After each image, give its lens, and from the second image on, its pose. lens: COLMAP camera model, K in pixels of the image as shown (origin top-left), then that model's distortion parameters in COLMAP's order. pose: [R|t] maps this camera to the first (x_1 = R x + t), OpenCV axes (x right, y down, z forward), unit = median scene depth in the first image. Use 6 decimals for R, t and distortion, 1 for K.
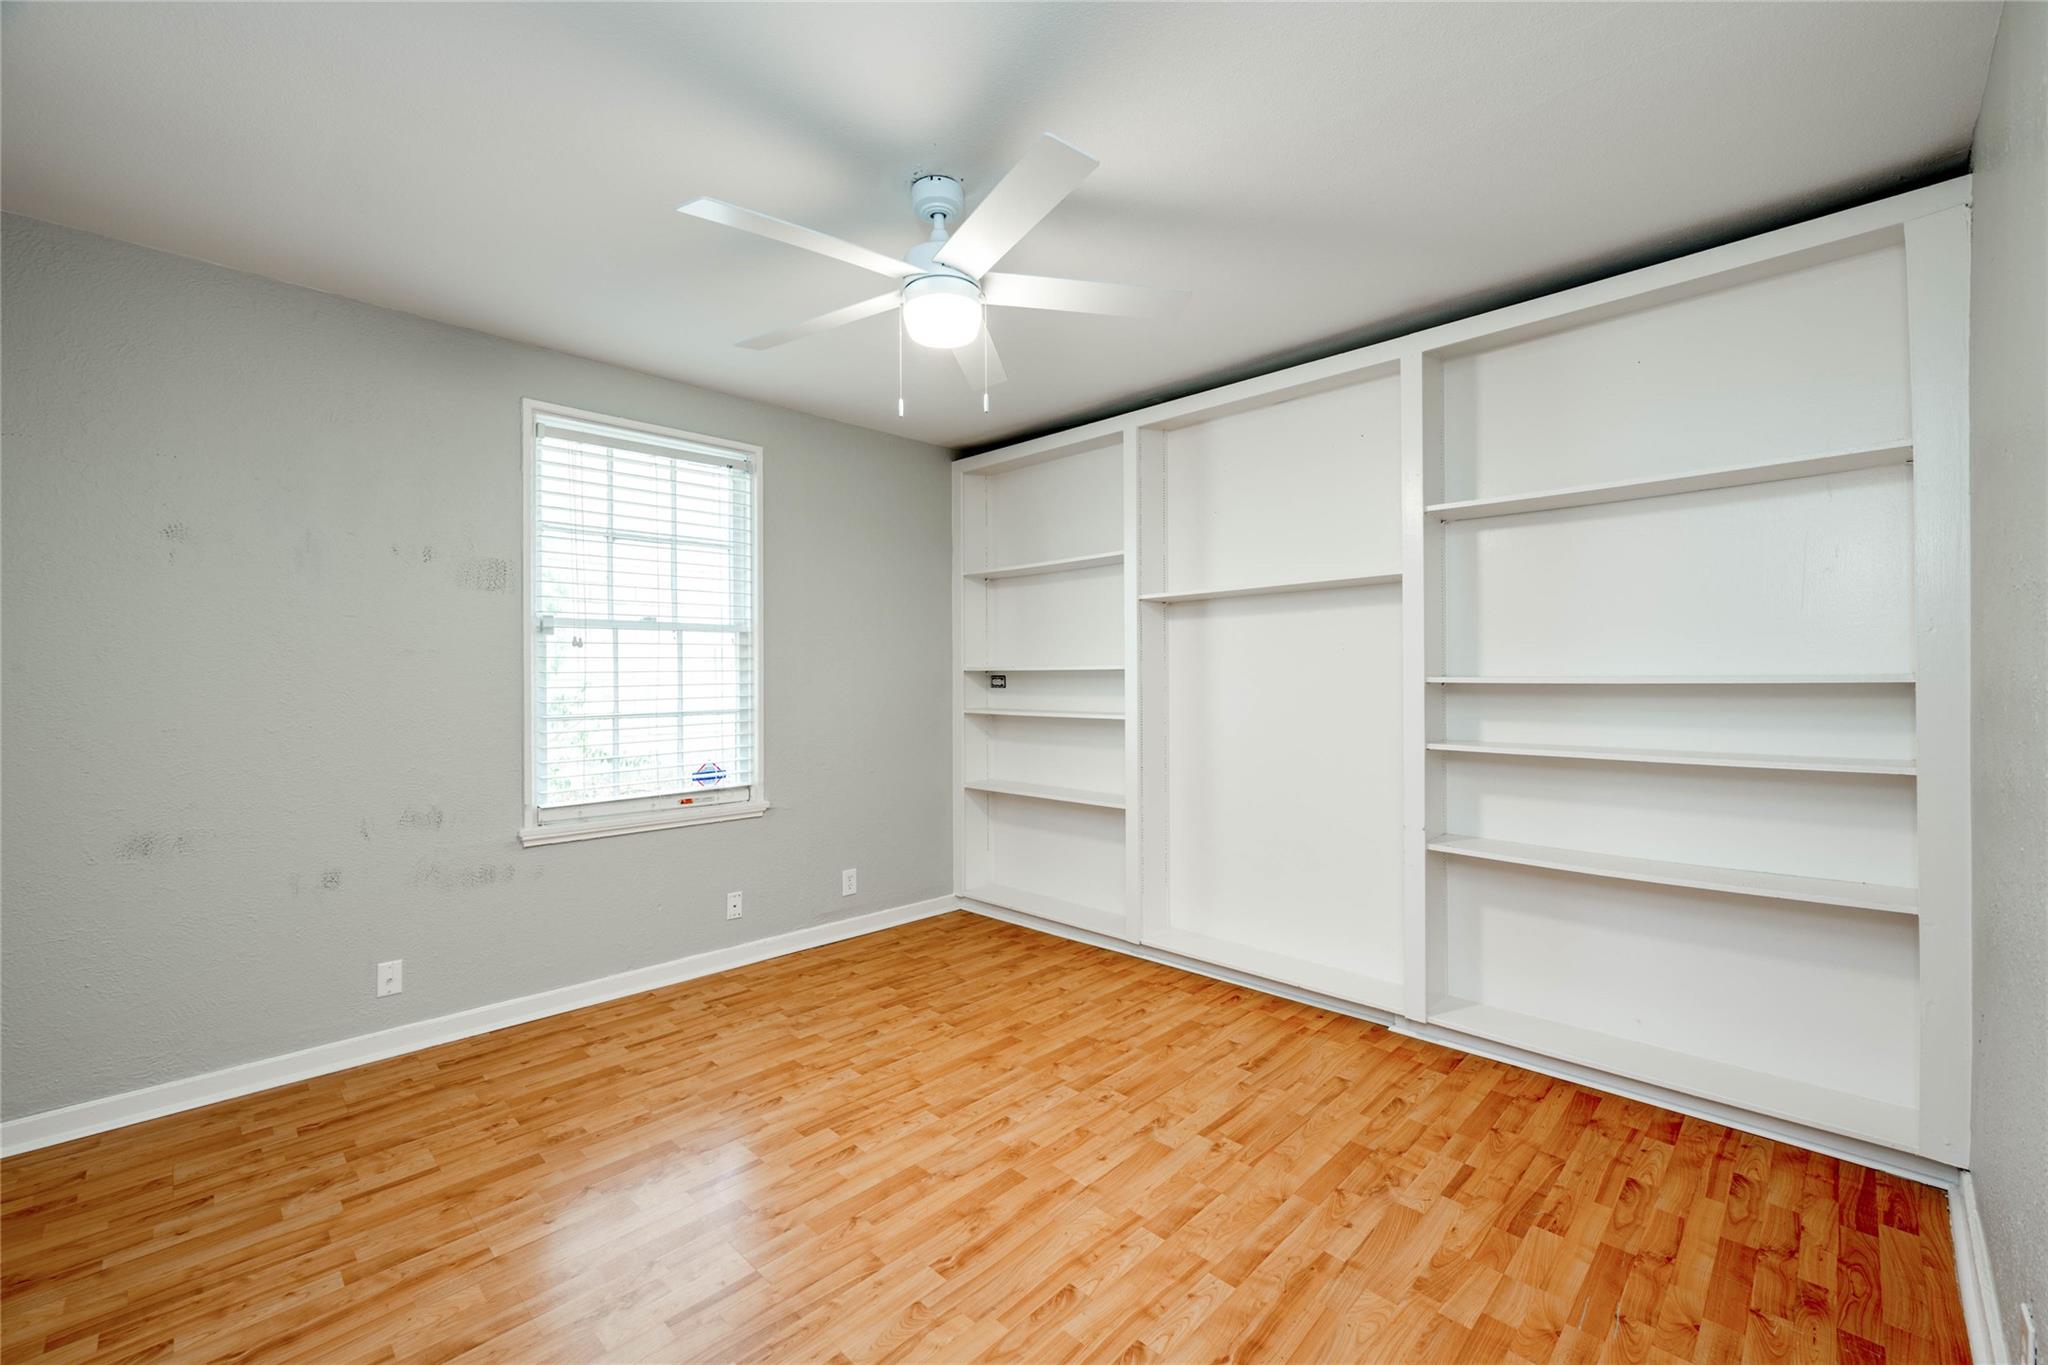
lens RADIAL K [[826.7, 0, 1043.7], [0, 826.7, 688.1], [0, 0, 1]] dist [-0.000223, 0.000112]
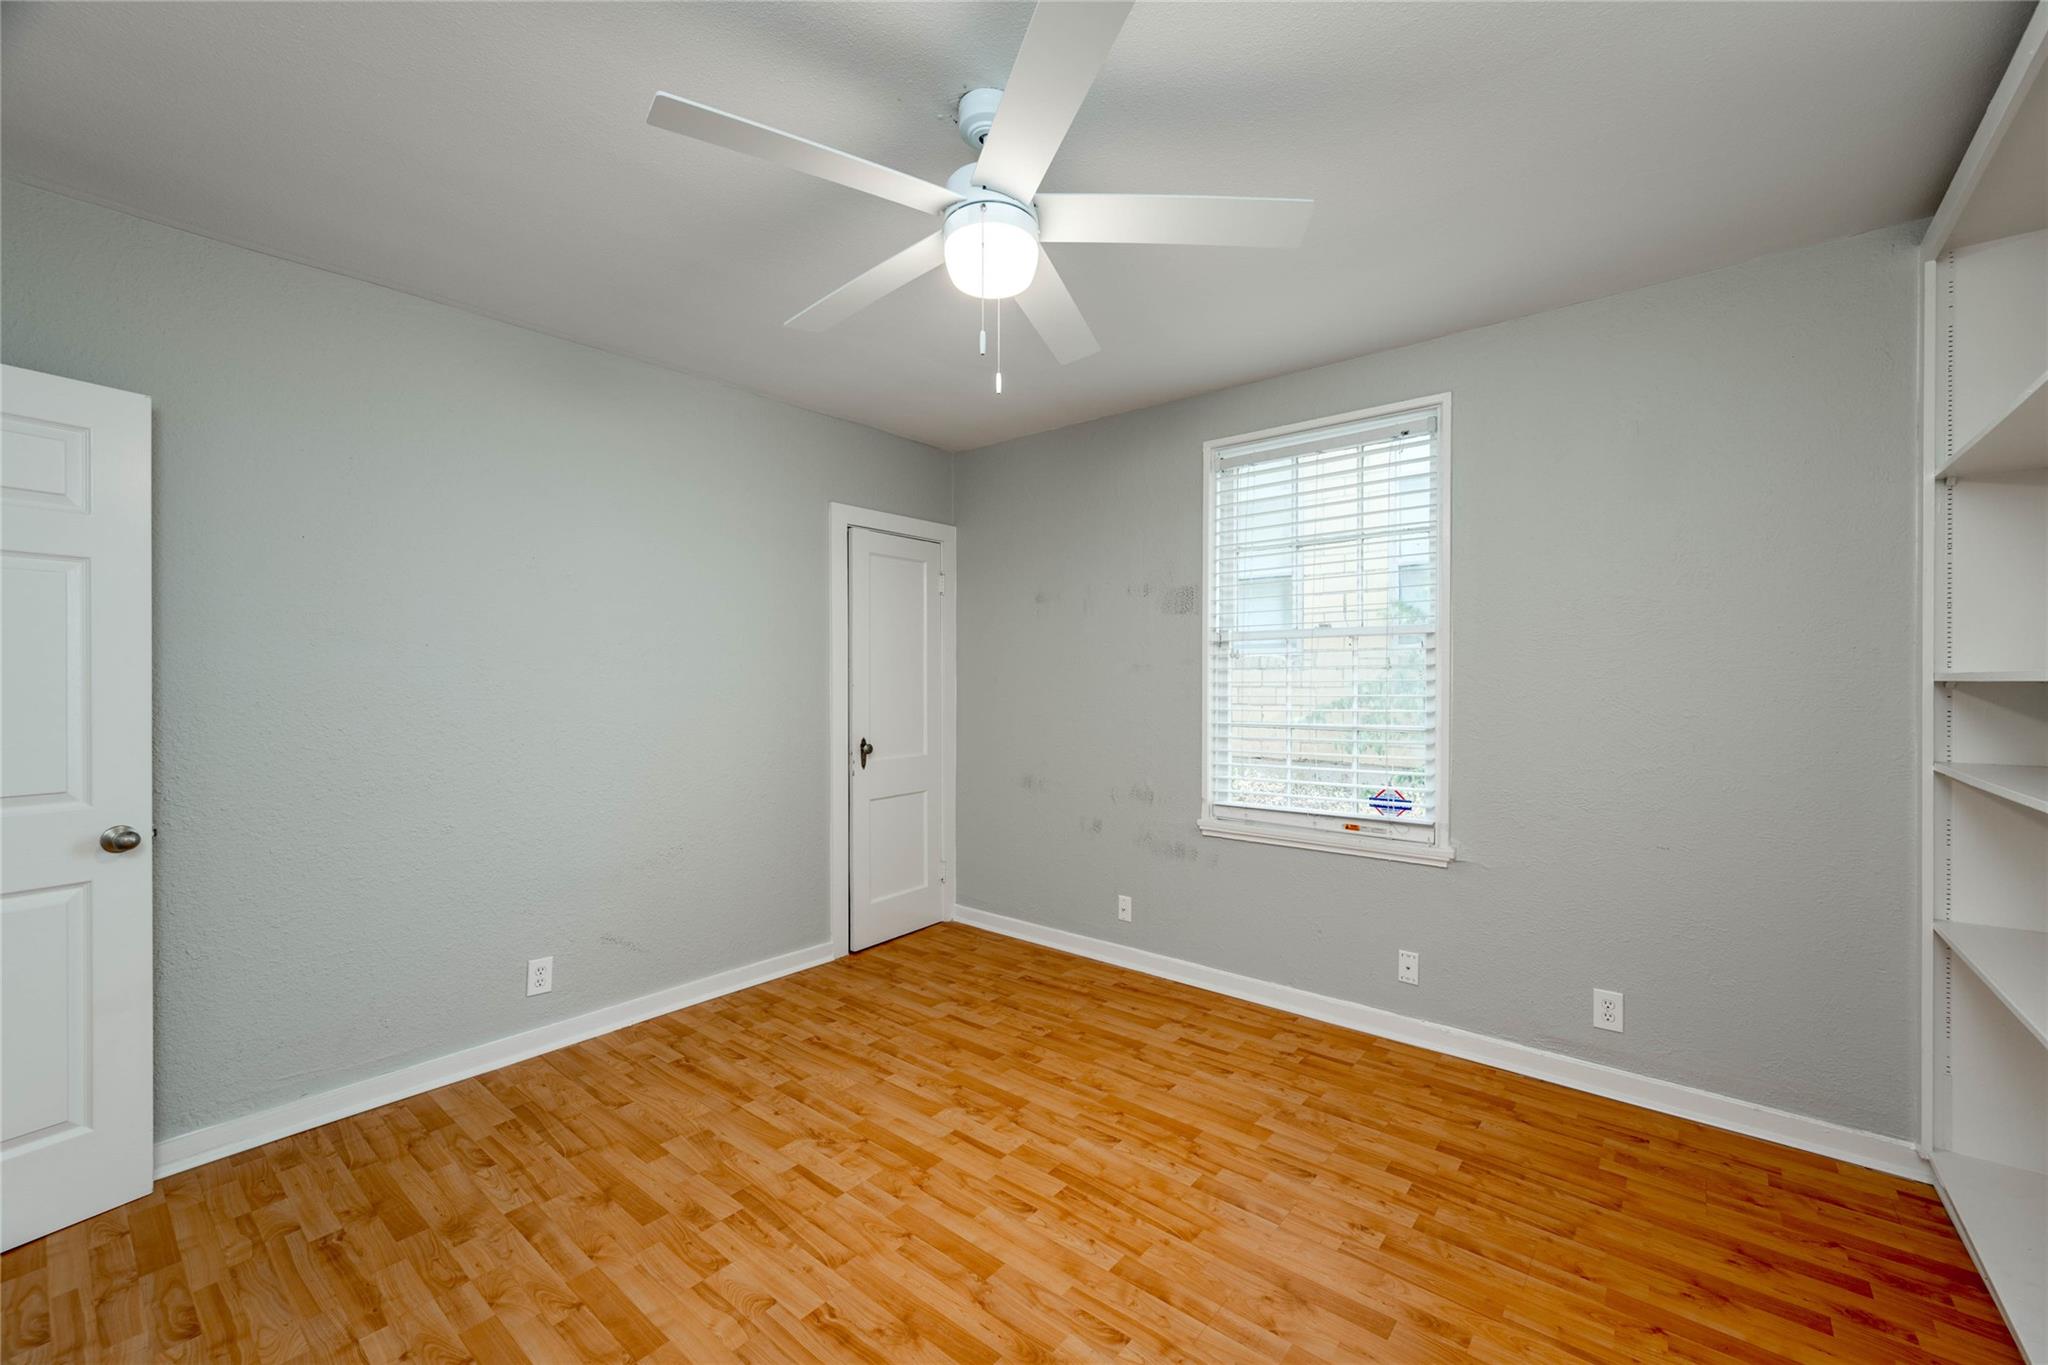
lens RADIAL K [[826.7, 0, 1043.7], [0, 826.7, 688.1], [0, 0, 1]] dist [-0.000223, 0.000112]
pose [[0.083603, 0.012469, -0.996421, 0.500977], [-0.016739, 0.999798, 0.011107, -0.020270], [0.996359, 0.015750, 0.083795, 0.695759]]
